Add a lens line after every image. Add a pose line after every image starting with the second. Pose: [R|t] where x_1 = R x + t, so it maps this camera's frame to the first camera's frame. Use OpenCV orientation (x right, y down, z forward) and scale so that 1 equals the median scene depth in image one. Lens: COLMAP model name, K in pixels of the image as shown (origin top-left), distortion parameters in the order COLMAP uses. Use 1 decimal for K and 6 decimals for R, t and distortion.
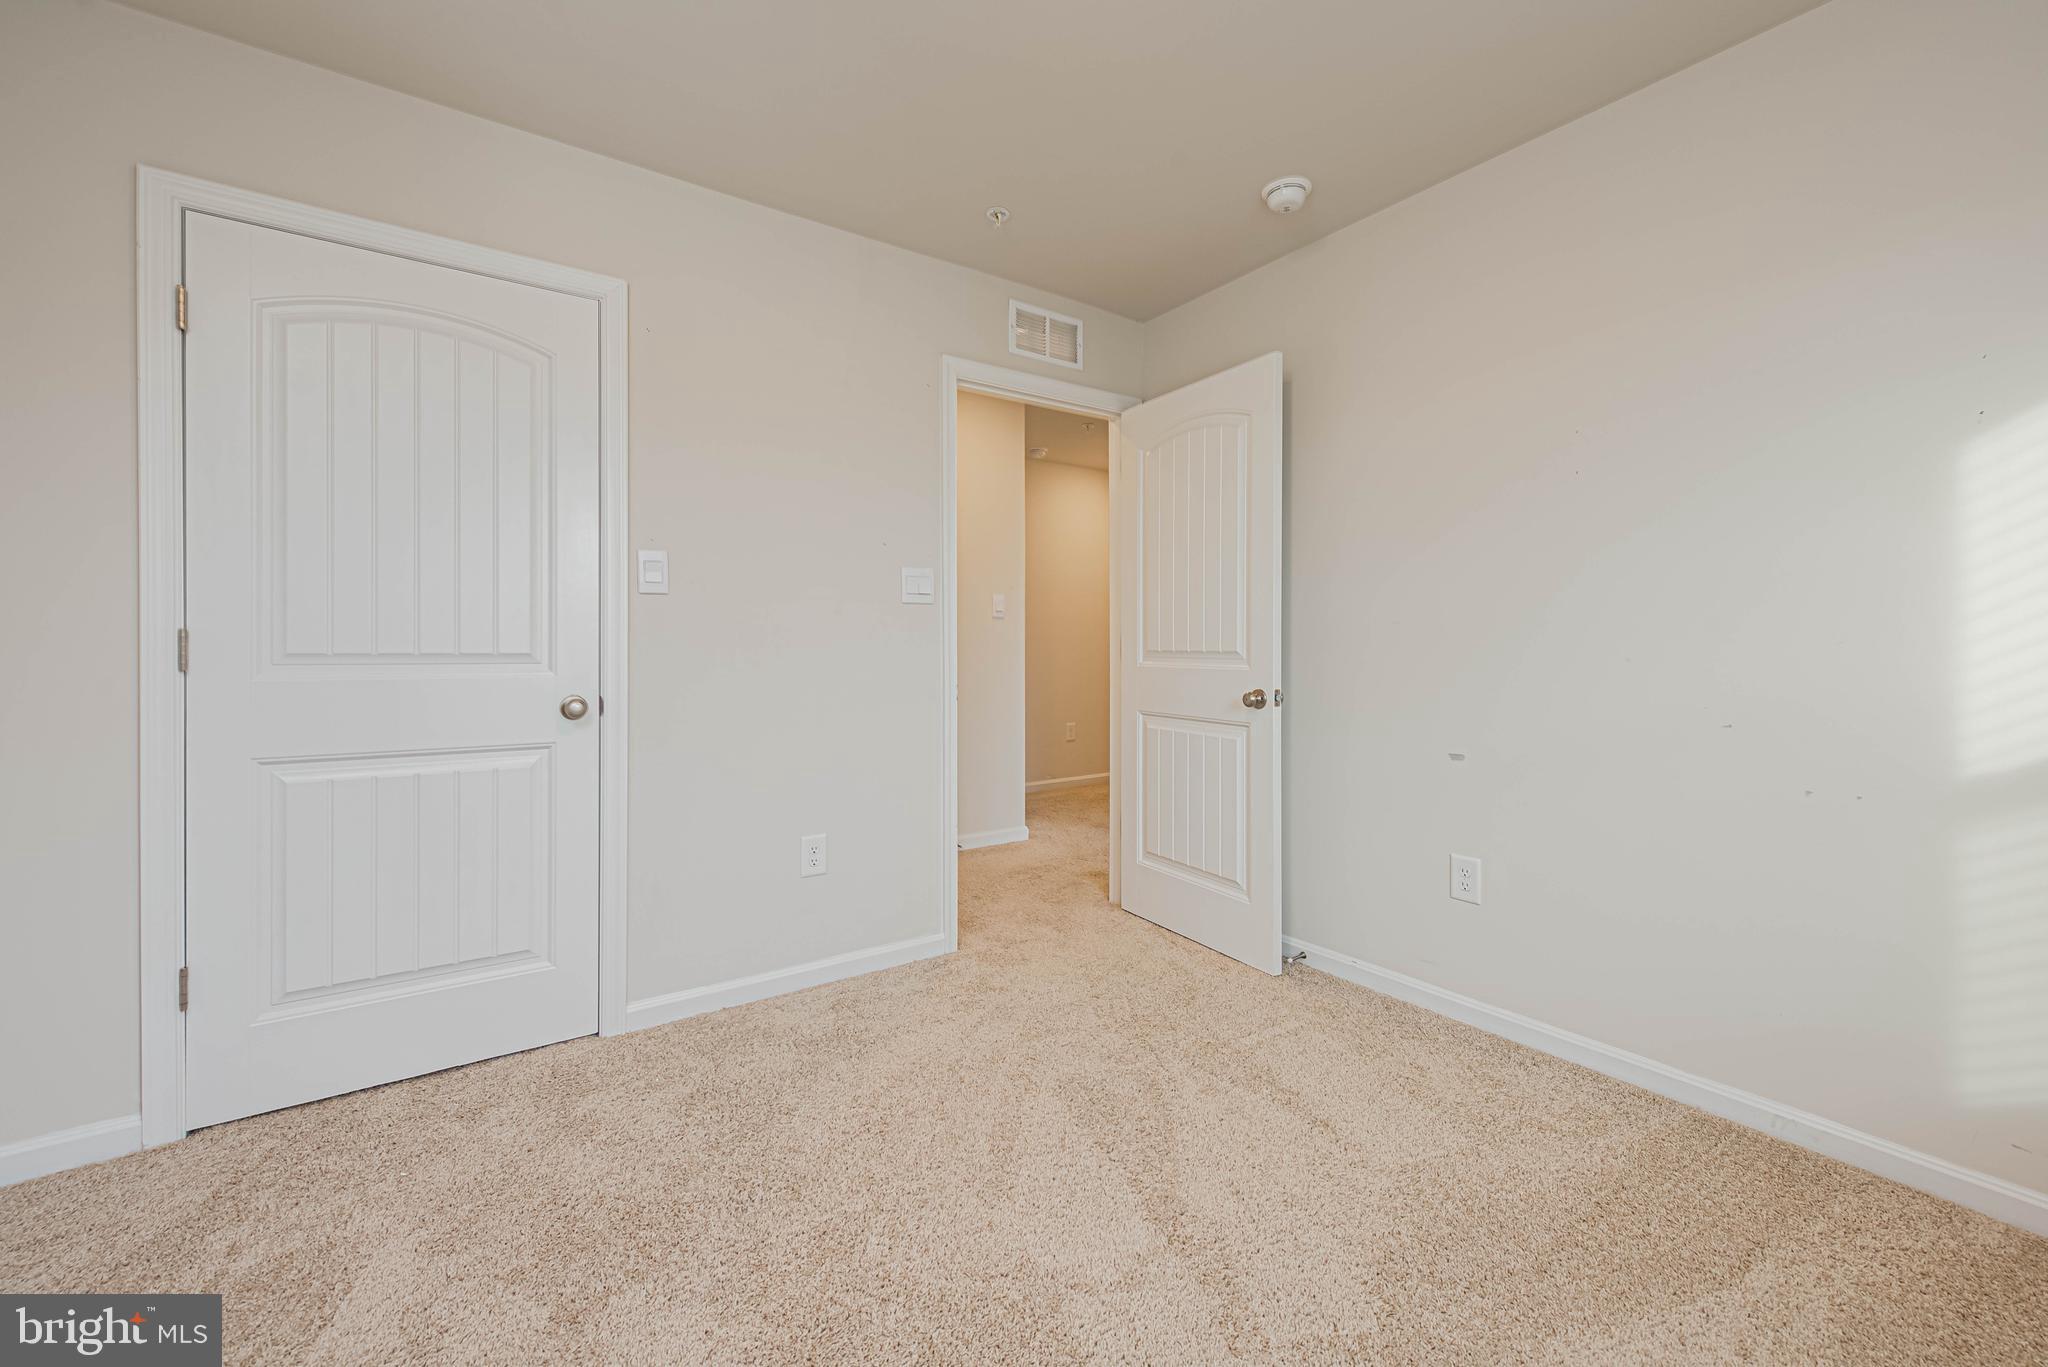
lens RADIAL K [[833.5, 0, 1024.0], [0, 833.5, 683.5], [0, 0, 1]] dist [0.010031, -0.000005]
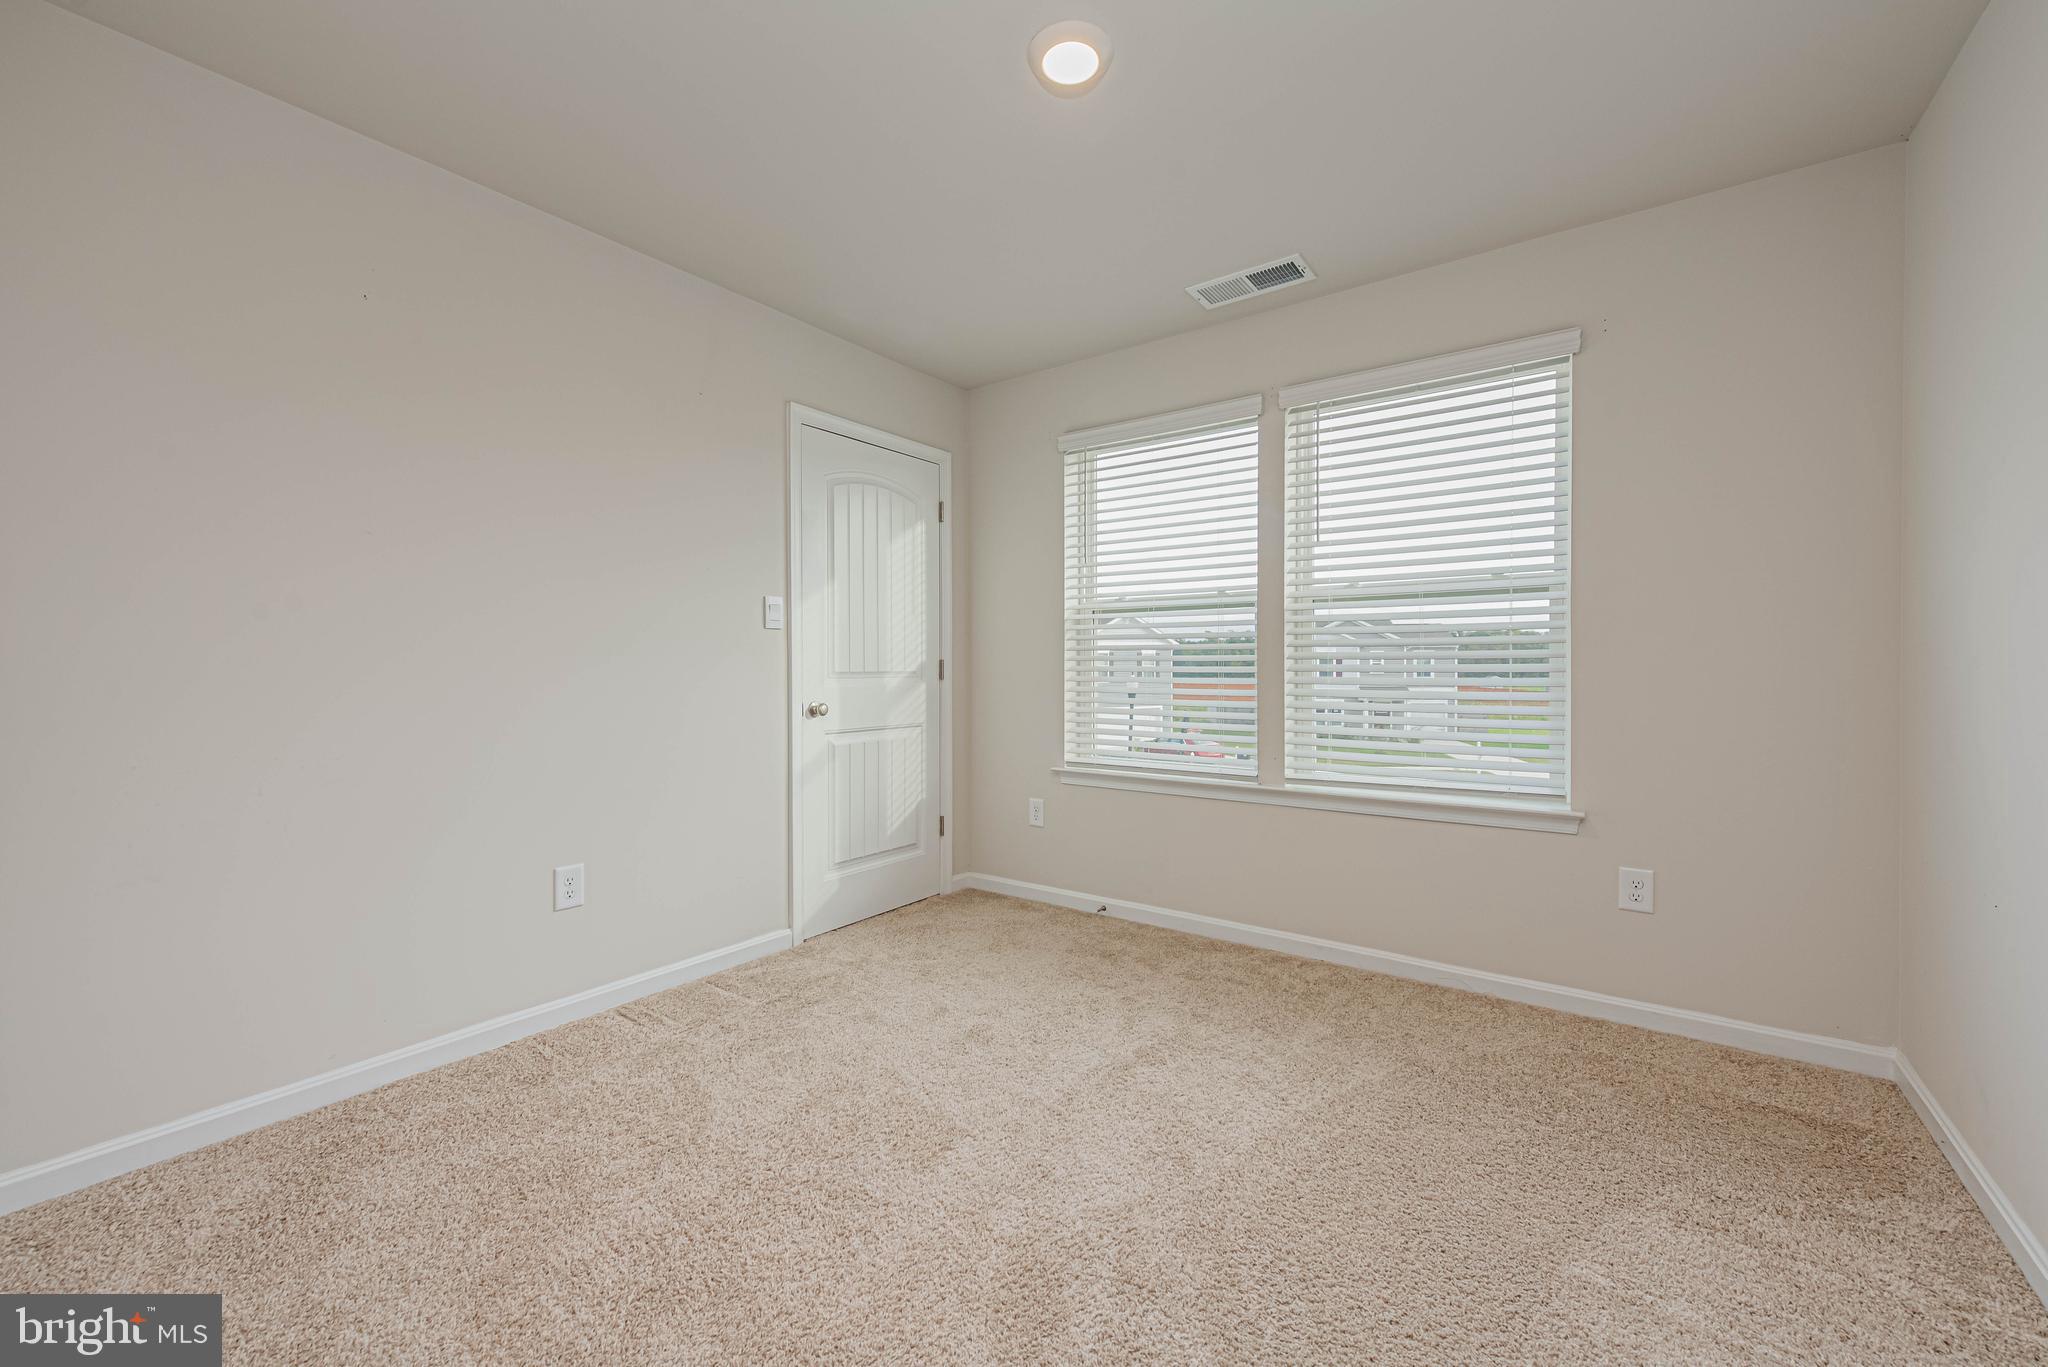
lens RADIAL K [[826.5, 0, 1003.7], [0, 826.5, 685.0], [0, 0, 1]] dist [0.009446, -0.000034]
pose [[0.948152, -0.005794, 0.317766, -0.439586], [0.011501, 0.999804, -0.016086, 0.009356], [-0.317610, 0.018907, 0.948033, -0.312291]]
